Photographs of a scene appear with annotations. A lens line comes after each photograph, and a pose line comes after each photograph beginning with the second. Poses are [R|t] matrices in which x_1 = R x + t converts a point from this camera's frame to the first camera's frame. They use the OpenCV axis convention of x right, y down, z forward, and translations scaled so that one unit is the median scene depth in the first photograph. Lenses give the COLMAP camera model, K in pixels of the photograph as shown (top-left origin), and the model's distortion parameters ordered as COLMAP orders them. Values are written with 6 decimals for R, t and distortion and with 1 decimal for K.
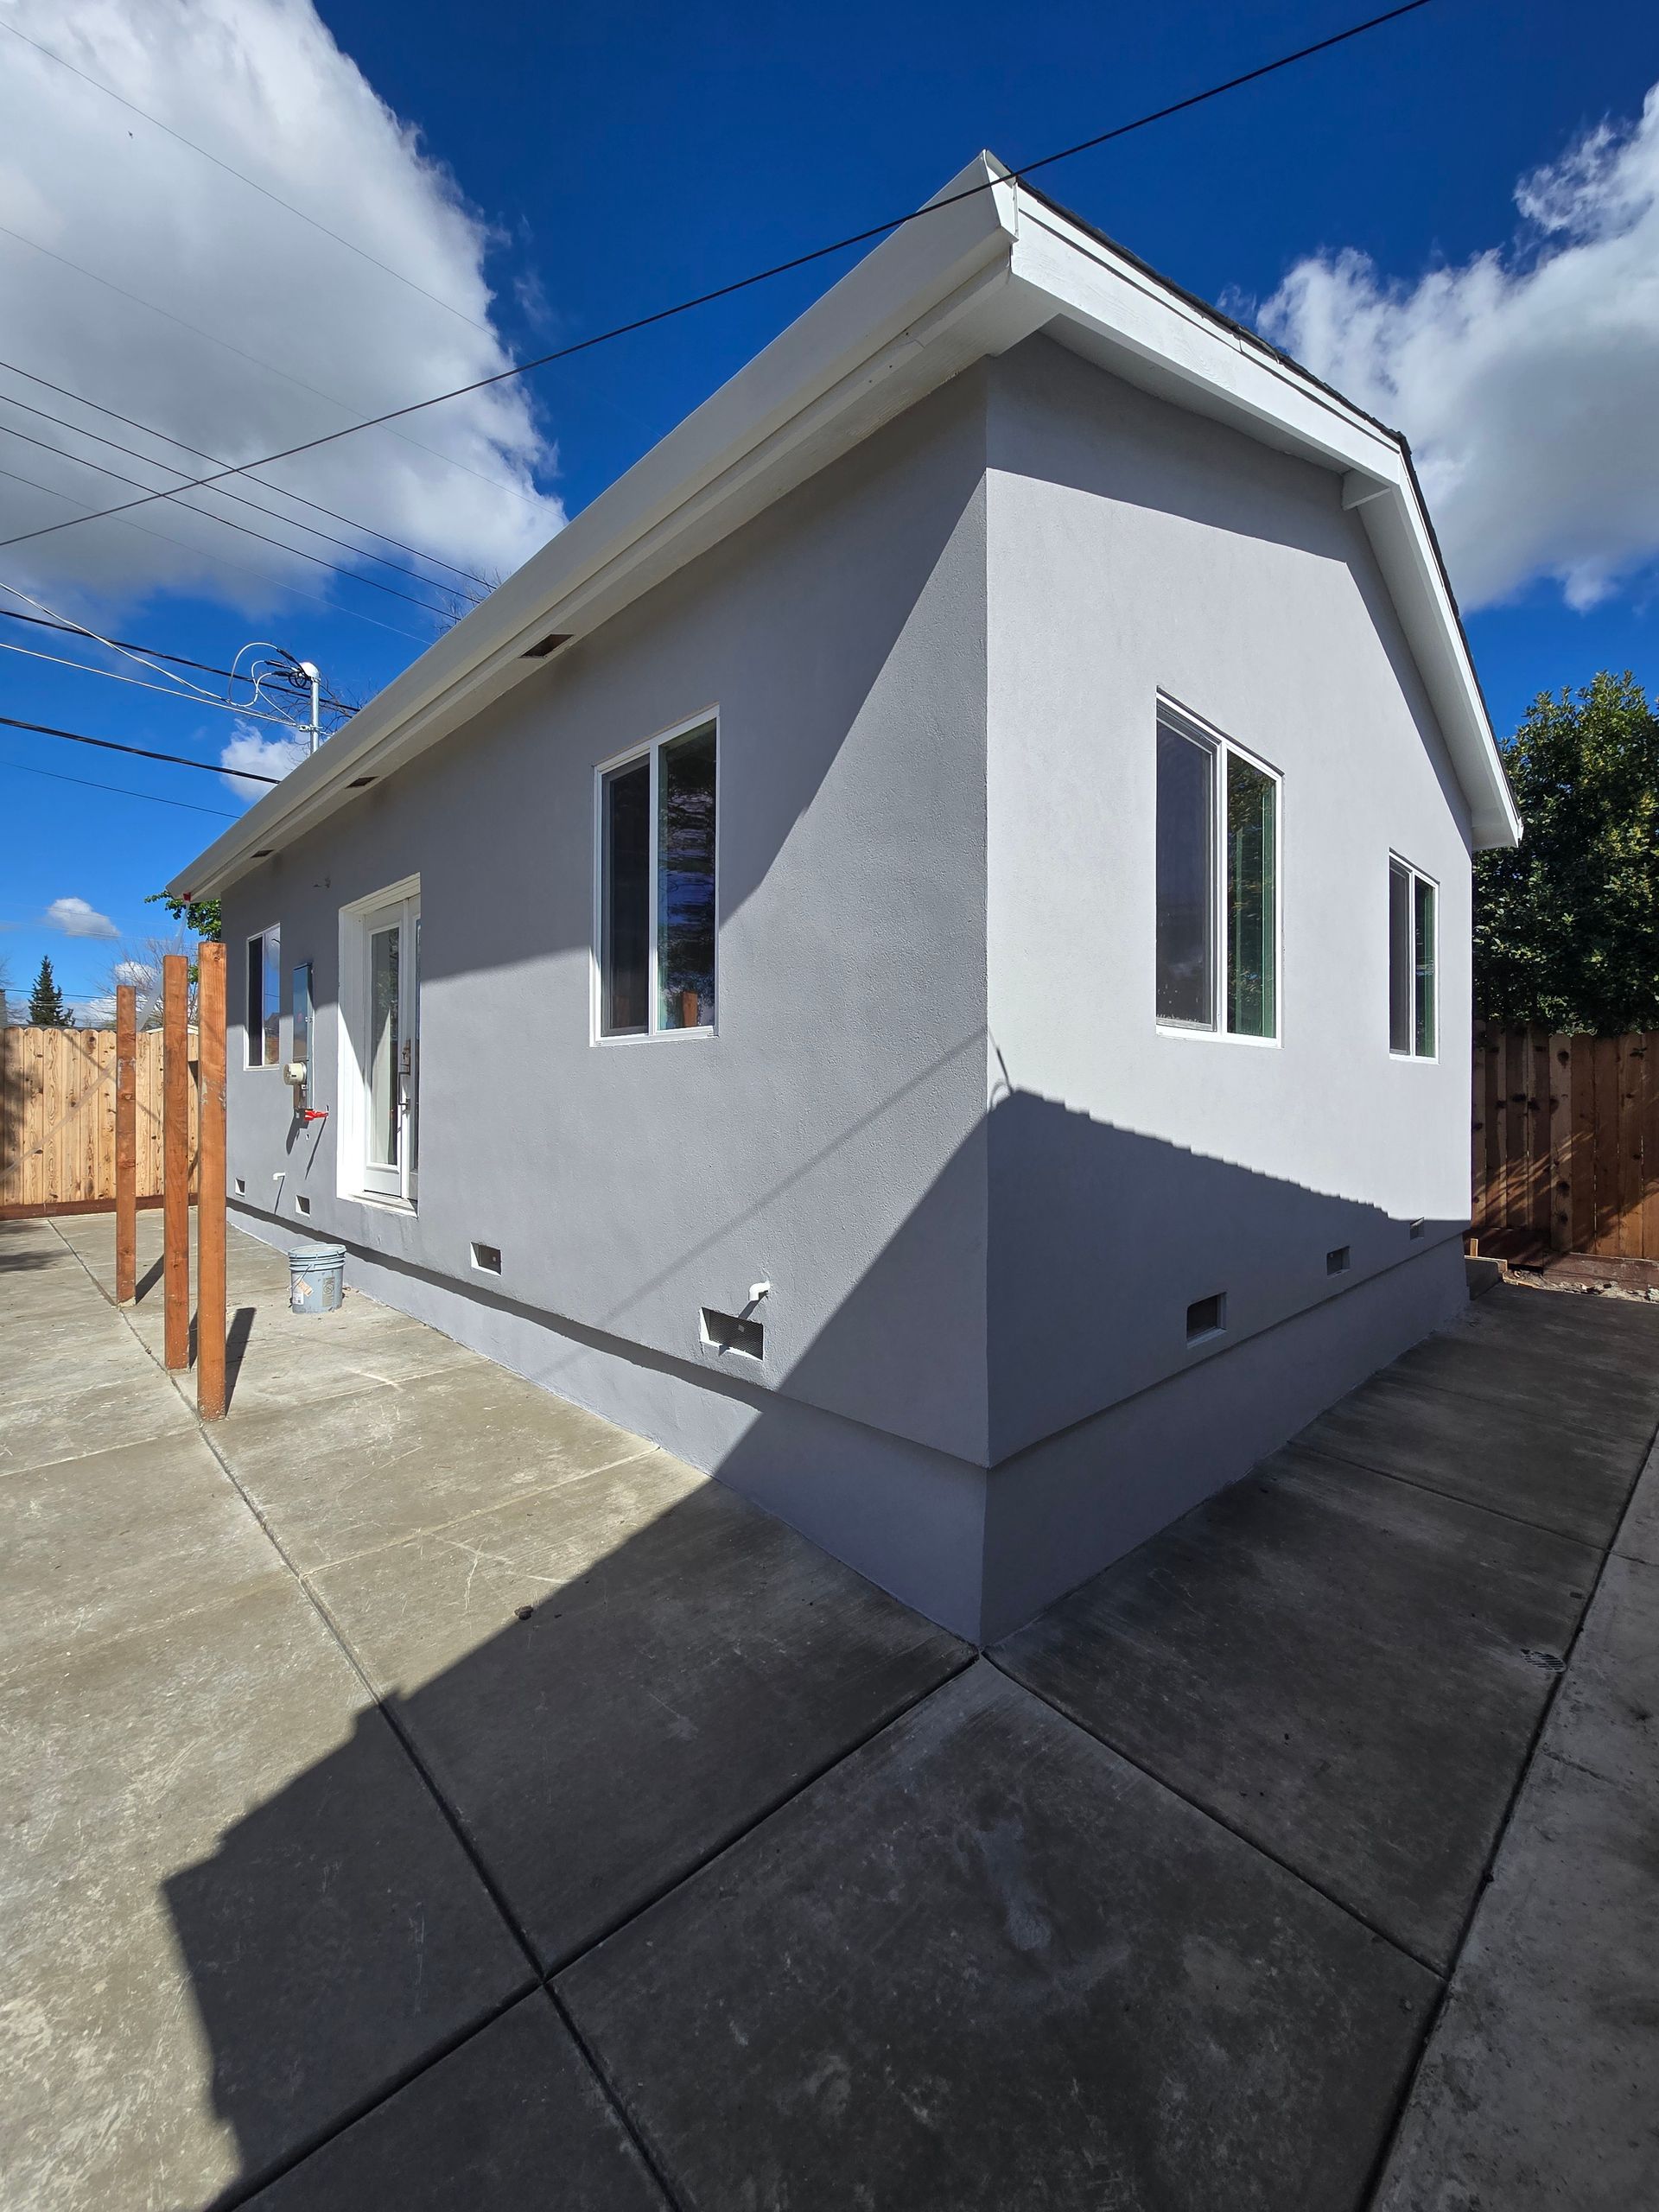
lens RADIAL K [[903.7, 0, 851.9], [0, 903.7, 1094.4], [0, 0, 1]] dist [-0.006777, 0.000910]
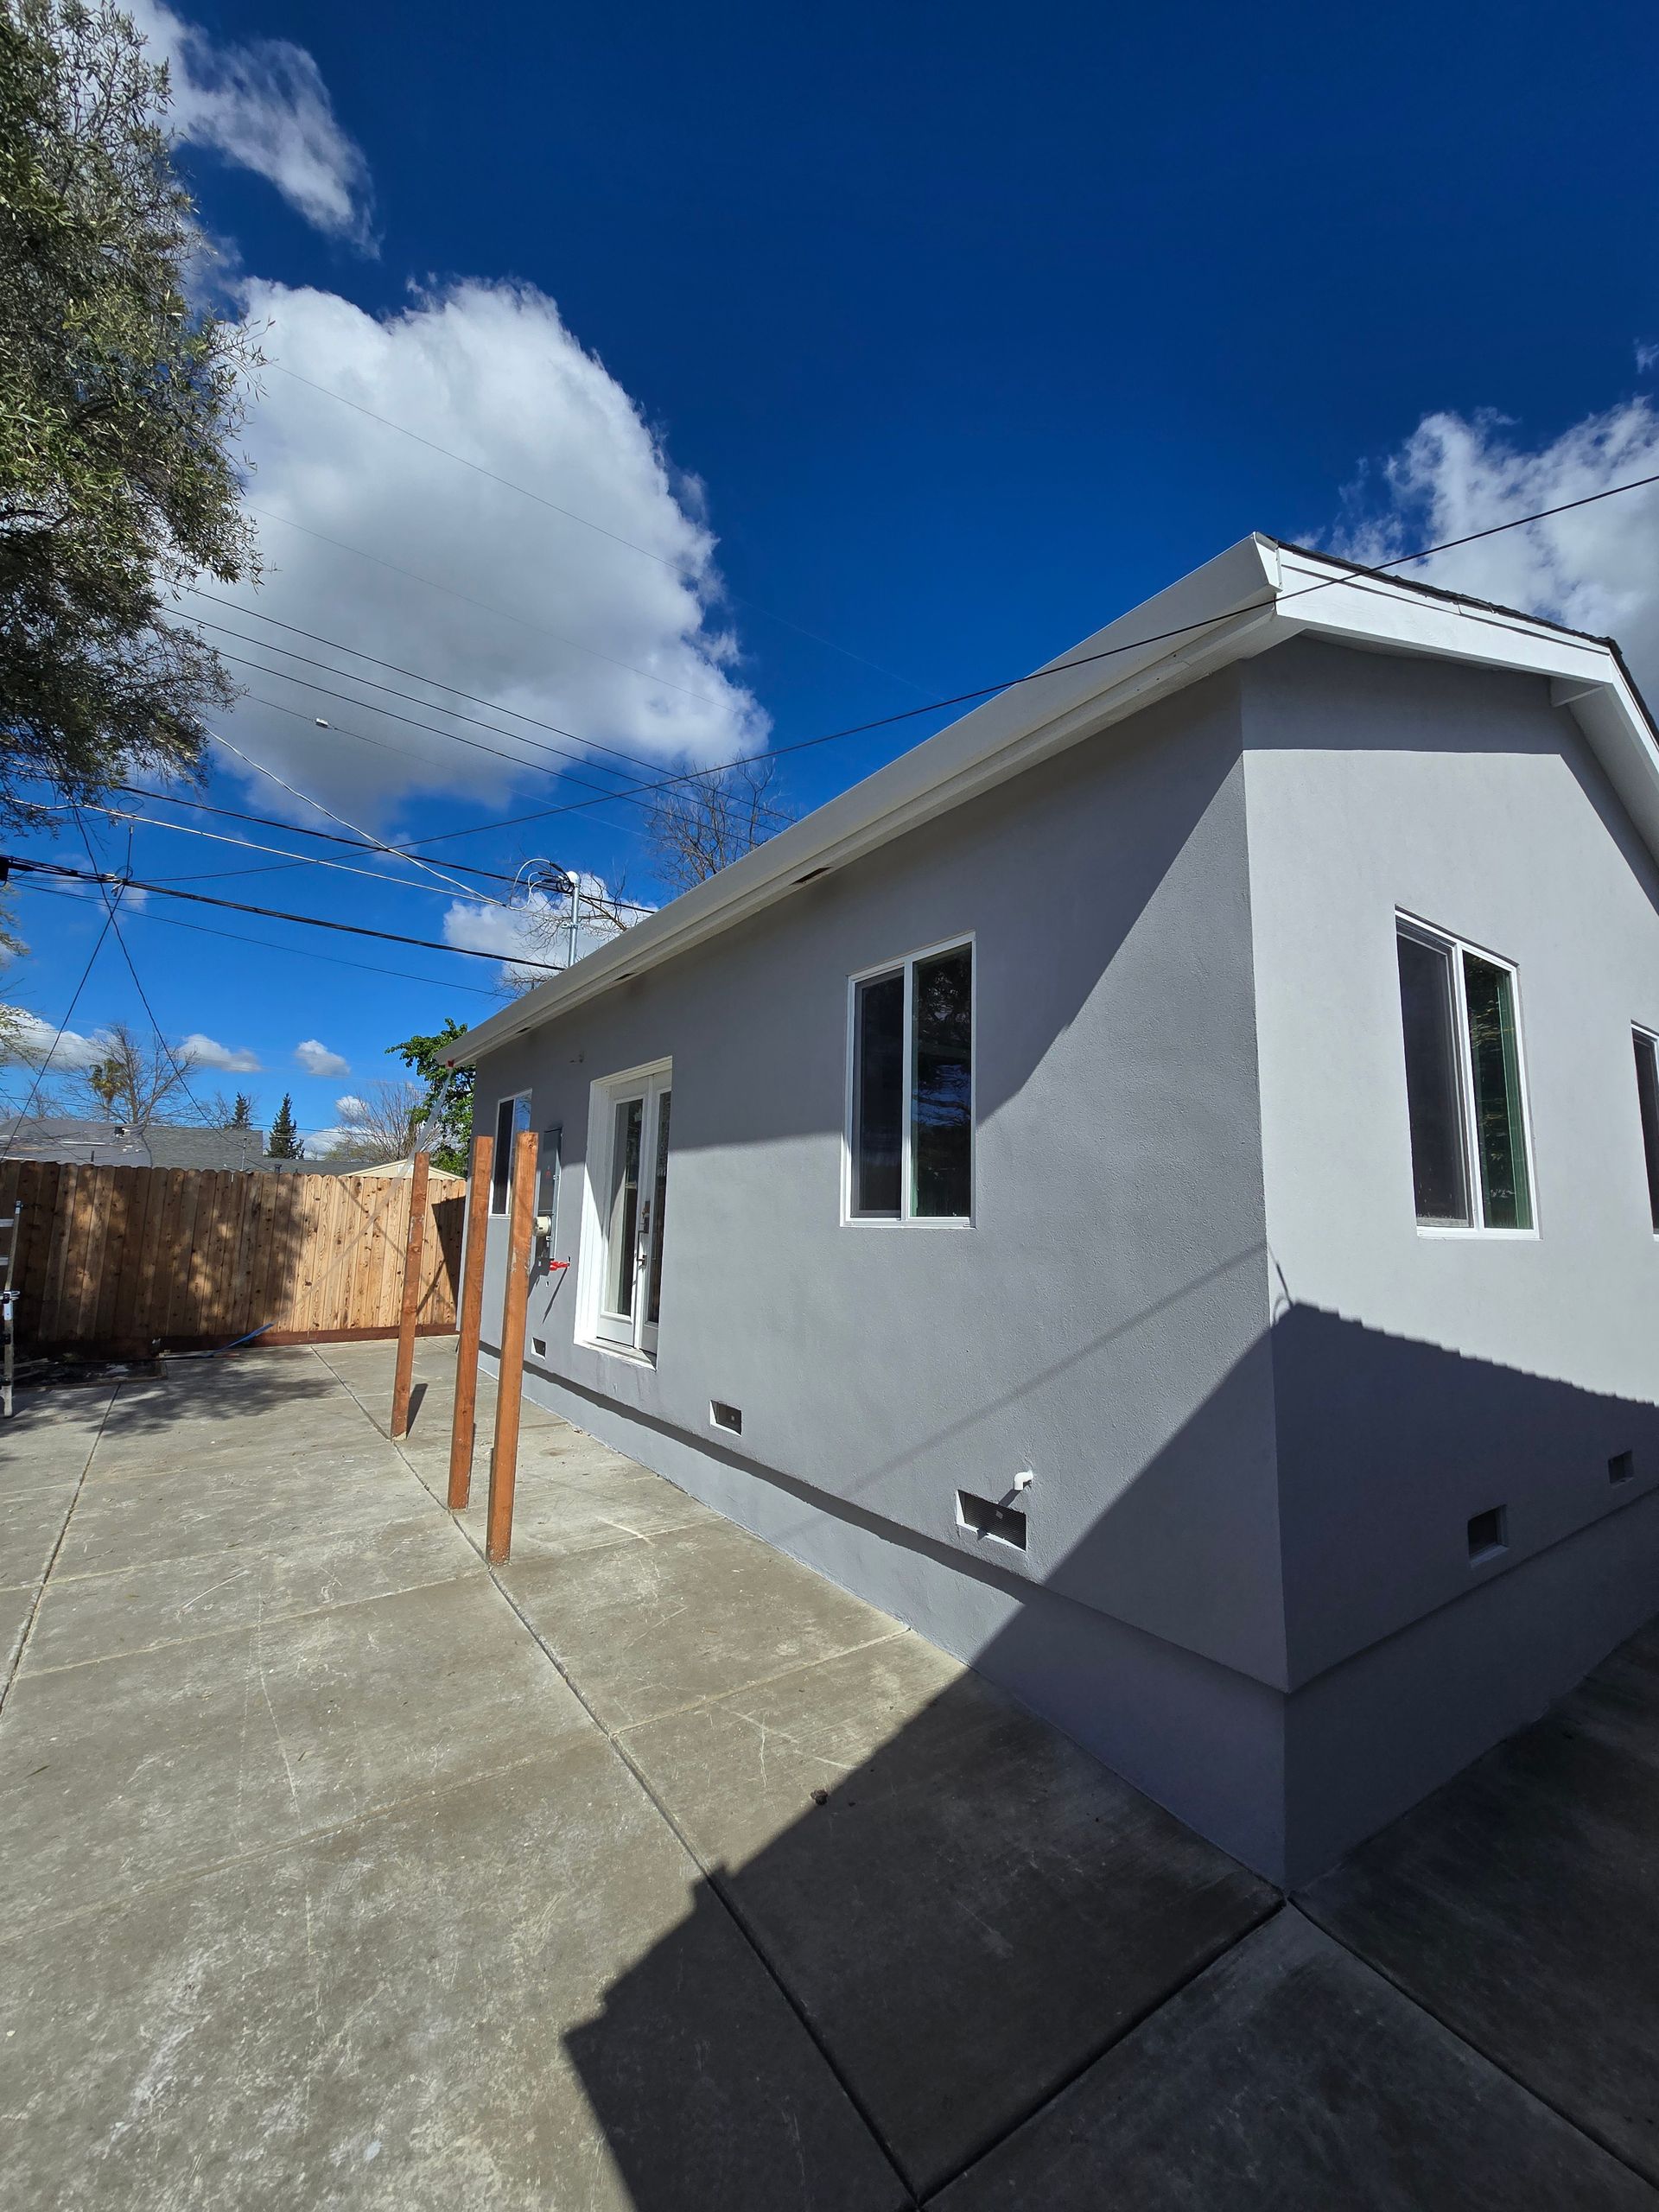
lens RADIAL K [[903.7, 0, 854.9], [0, 903.7, 1094.6], [0, 0, 1]] dist [-0.006777, 0.000910]
pose [[0.987453, -0.004141, -0.157862, -0.121496], [-0.018555, 0.989689, -0.142026, -0.067087], [0.156822, 0.143173, 0.977194, -0.104304]]
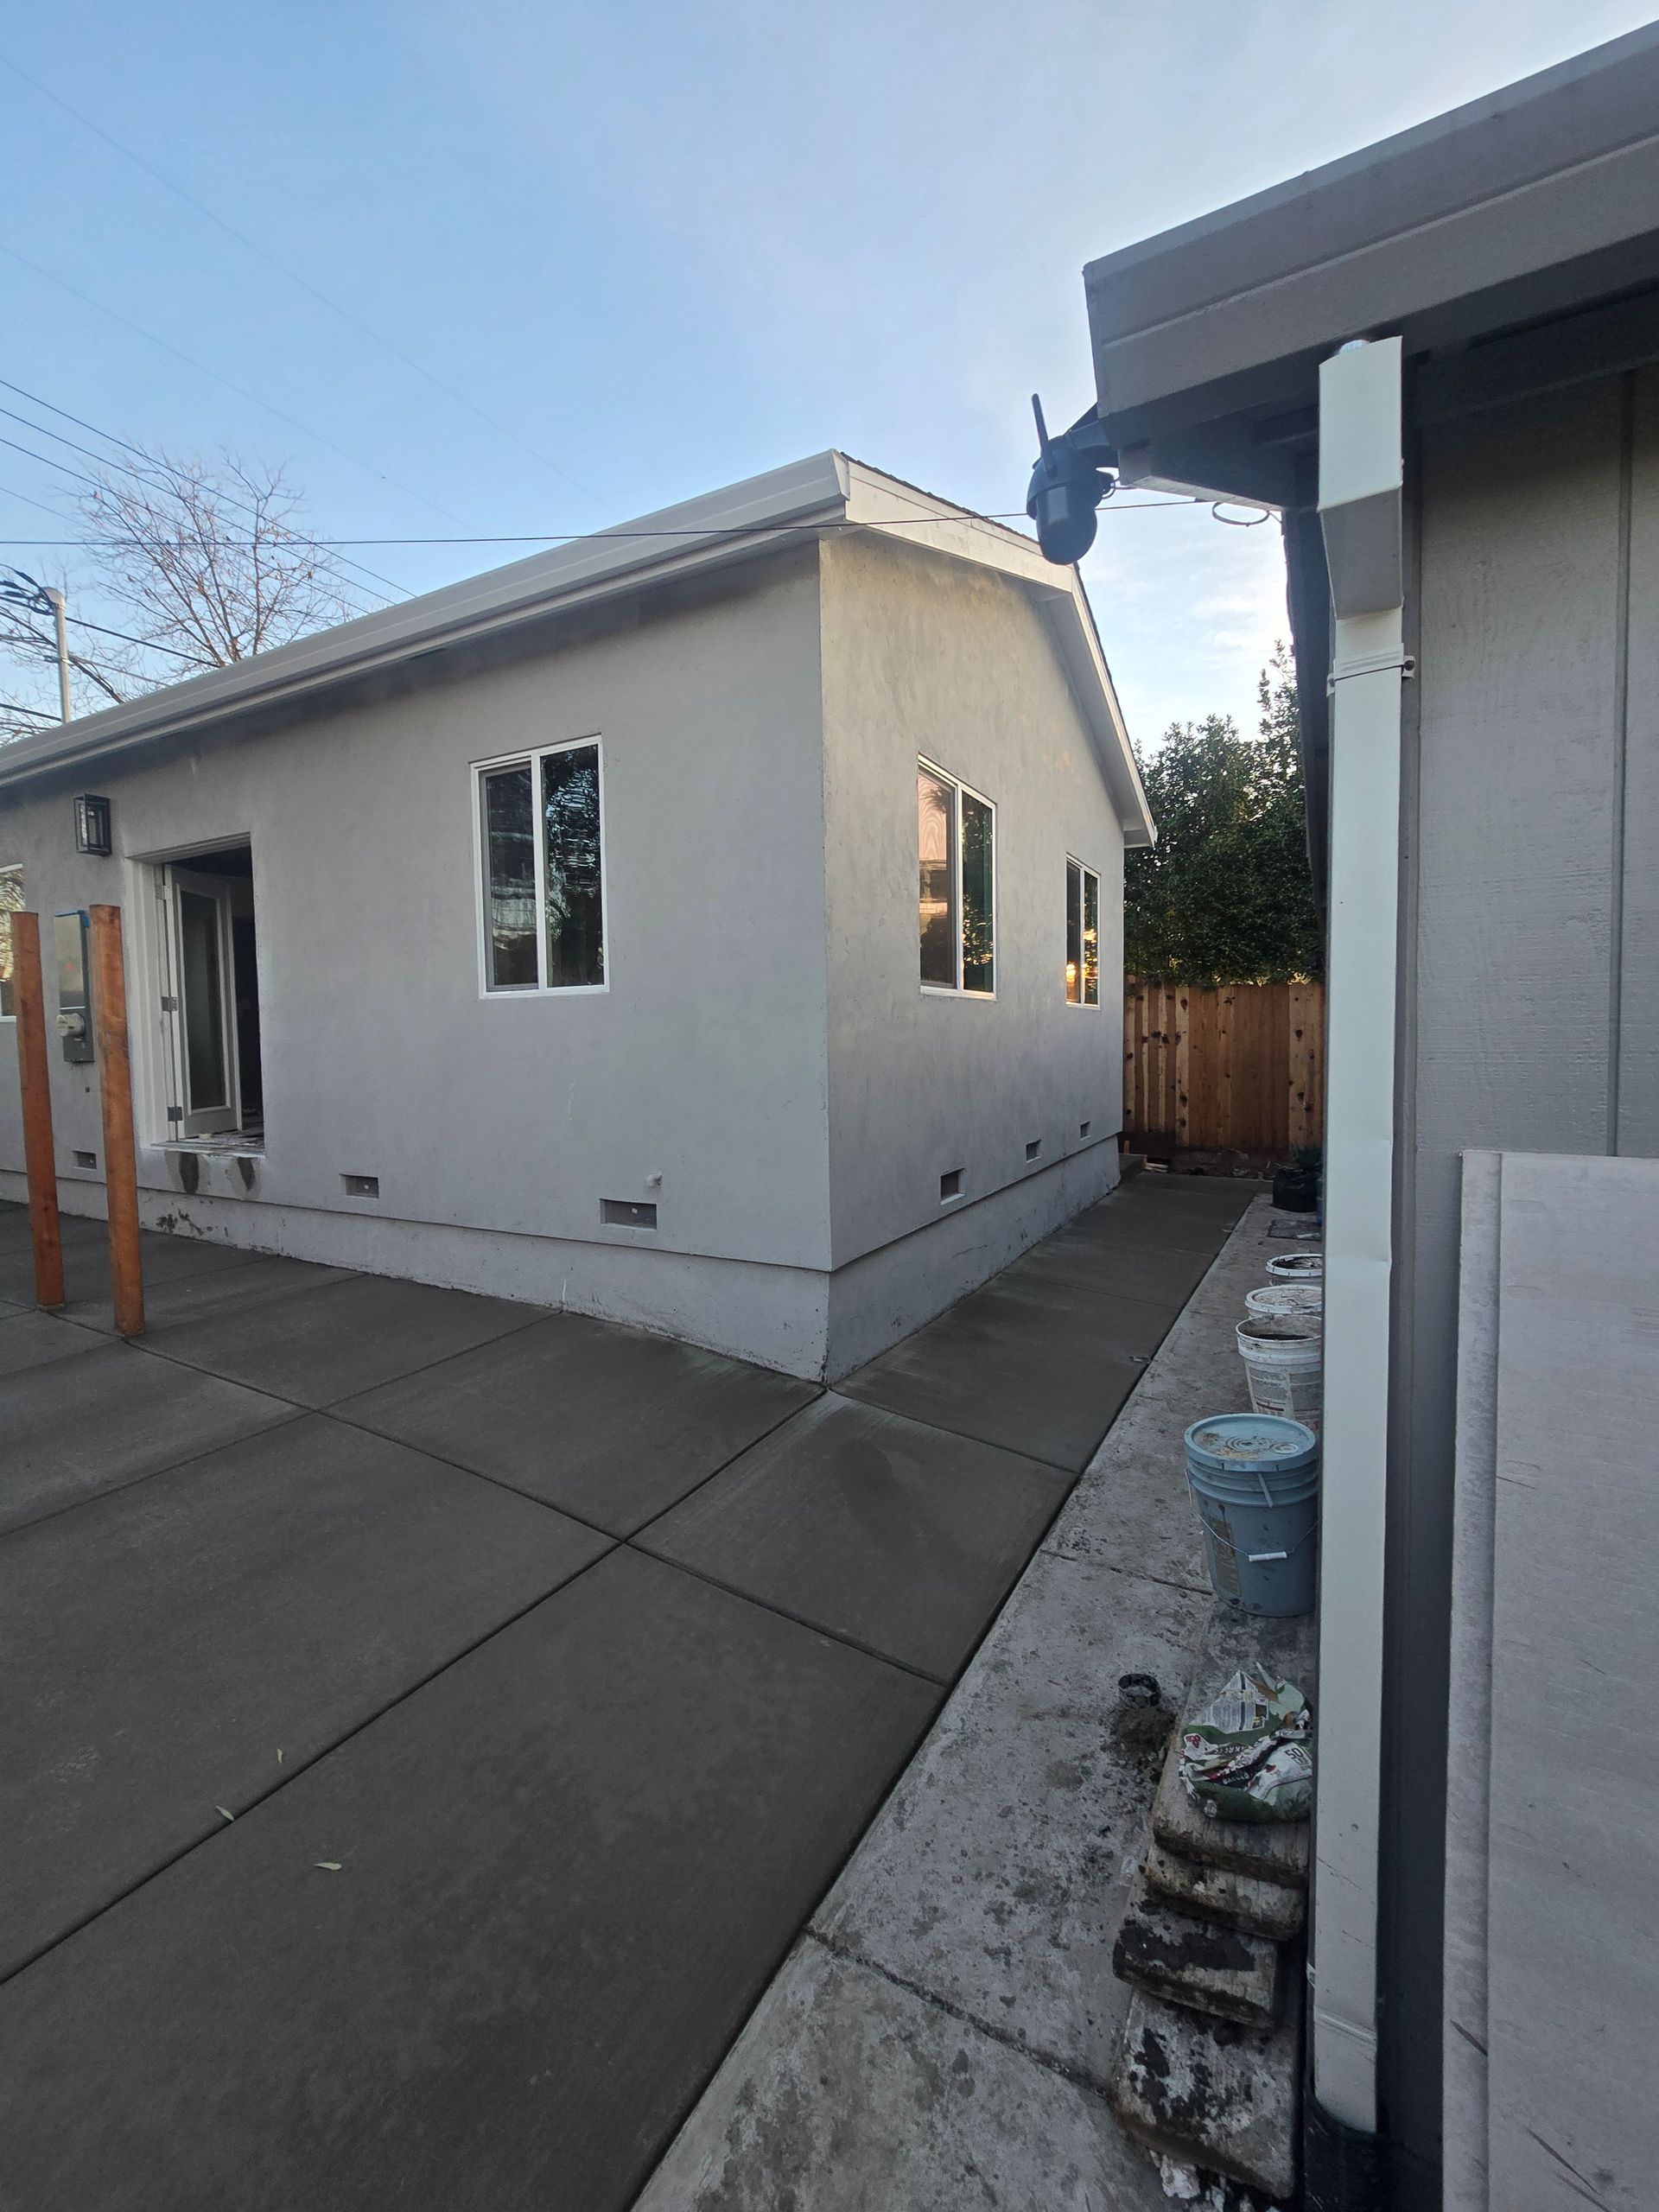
lens RADIAL K [[903.7, 0, 859.2], [0, 903.7, 1092.7], [0, 0, 1]] dist [-0.006777, 0.000910]
pose [[0.954917, -0.031150, 0.295234, -0.196228], [0.013574, 0.998021, 0.061395, 0.006149], [-0.296563, -0.054620, 0.953450, -0.377875]]
